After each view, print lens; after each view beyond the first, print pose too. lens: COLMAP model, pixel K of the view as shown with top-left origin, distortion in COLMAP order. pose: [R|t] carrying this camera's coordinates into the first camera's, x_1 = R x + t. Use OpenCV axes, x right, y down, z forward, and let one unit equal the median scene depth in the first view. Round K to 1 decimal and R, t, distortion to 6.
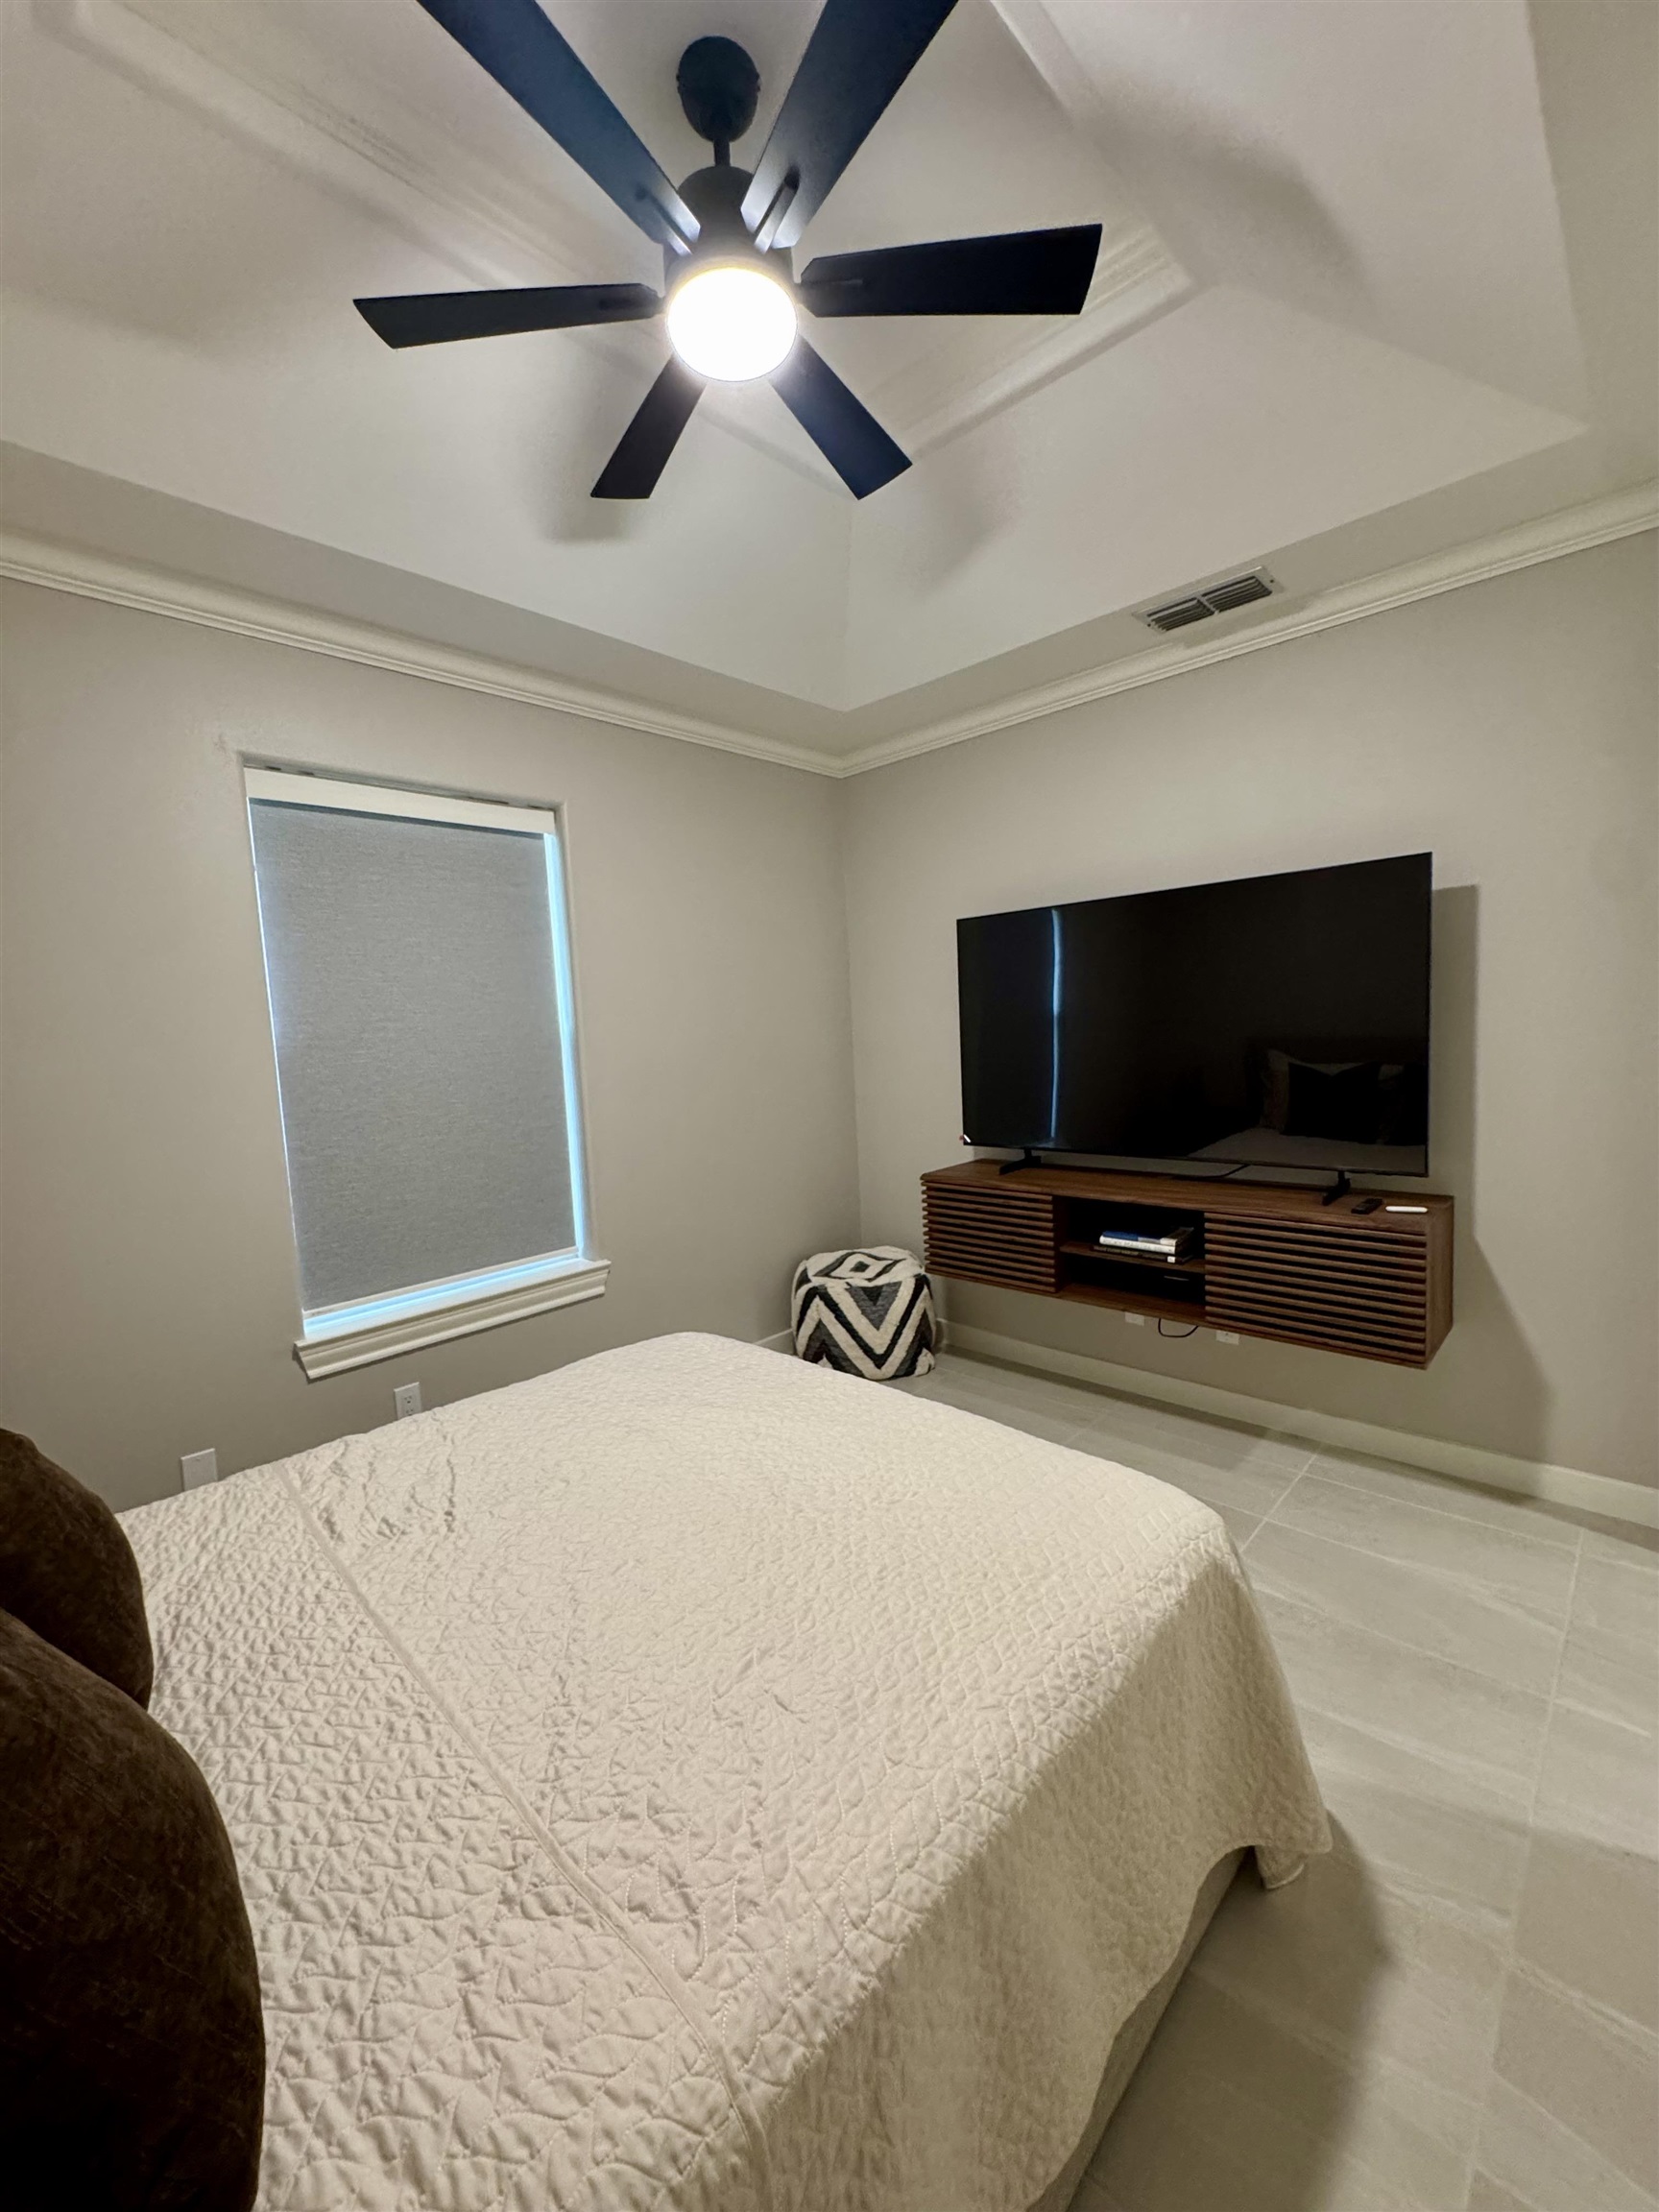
lens RADIAL K [[892.9, 0, 829.5], [0, 892.9, 1106.0], [0, 0, 1]] dist [0.000406, -0.000090]
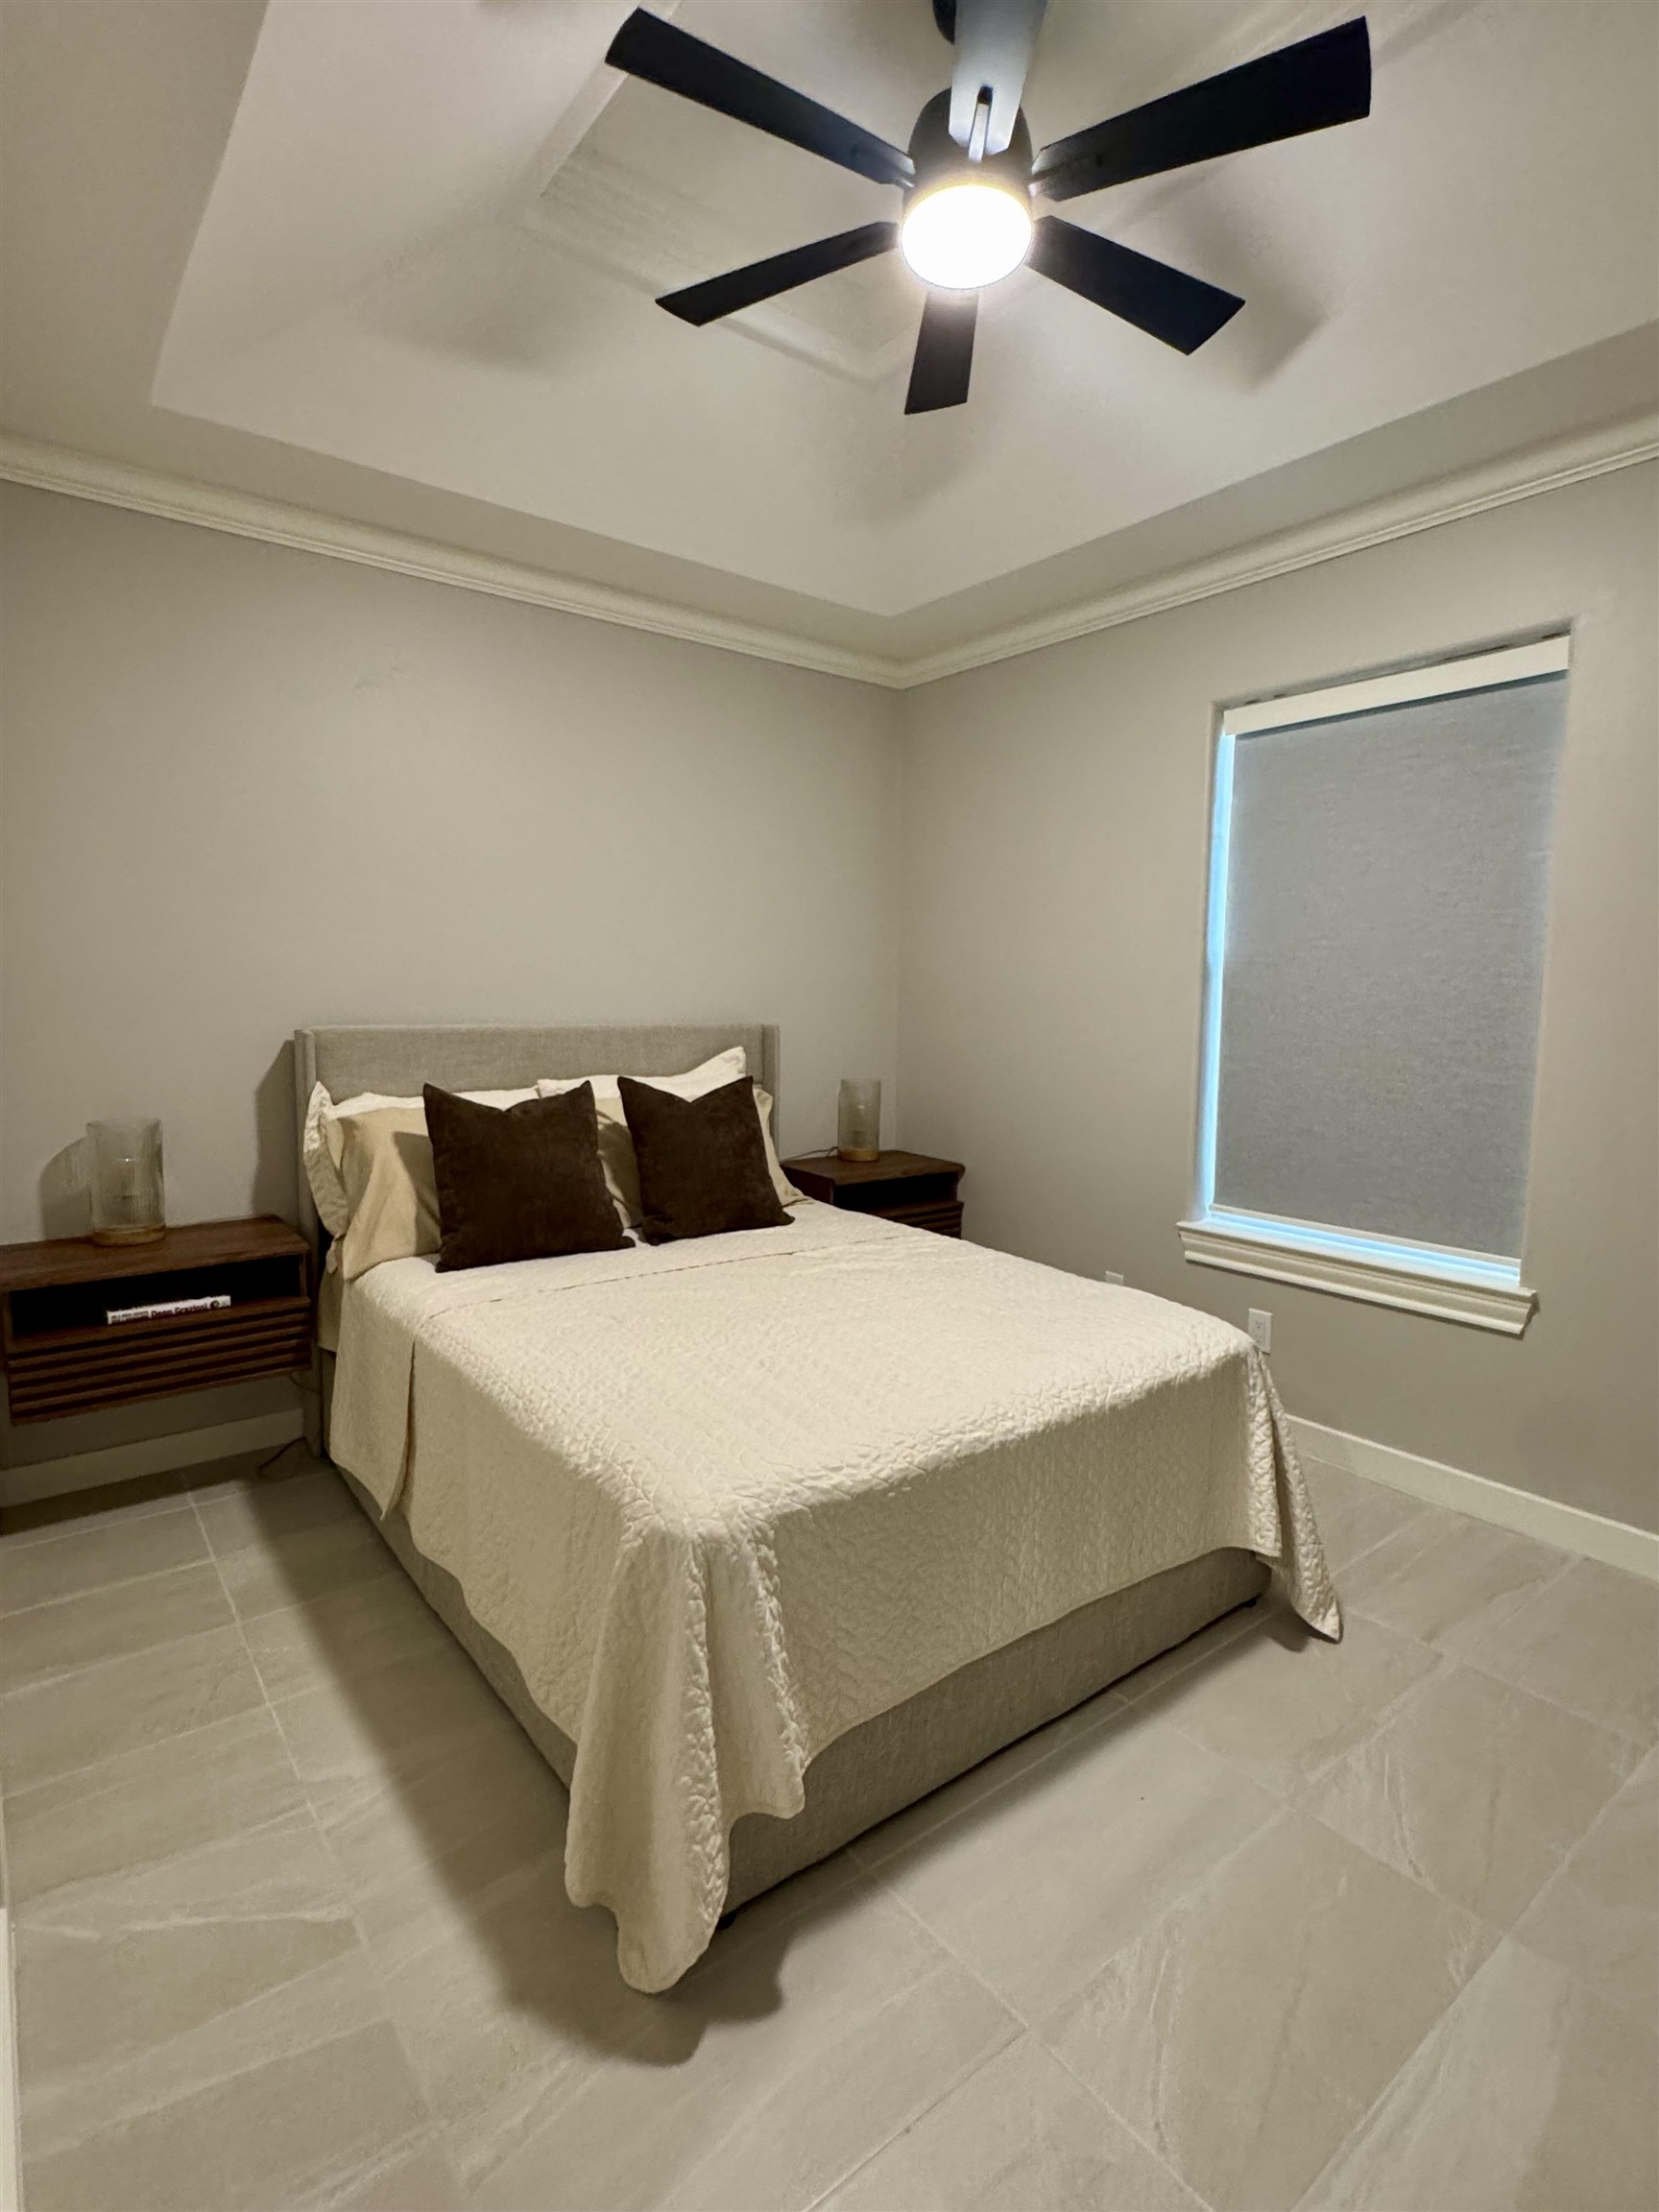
lens RADIAL K [[1084.8, 0, 829.5], [0, 1084.8, 1106.0], [0, 0, 1]] dist [0.000468, 0.000082]
pose [[-0.151104, 0.150630, -0.976974, 1.247560], [-0.096314, 0.981376, 0.166205, -0.105471], [0.983815, 0.119211, -0.133782, 1.128153]]
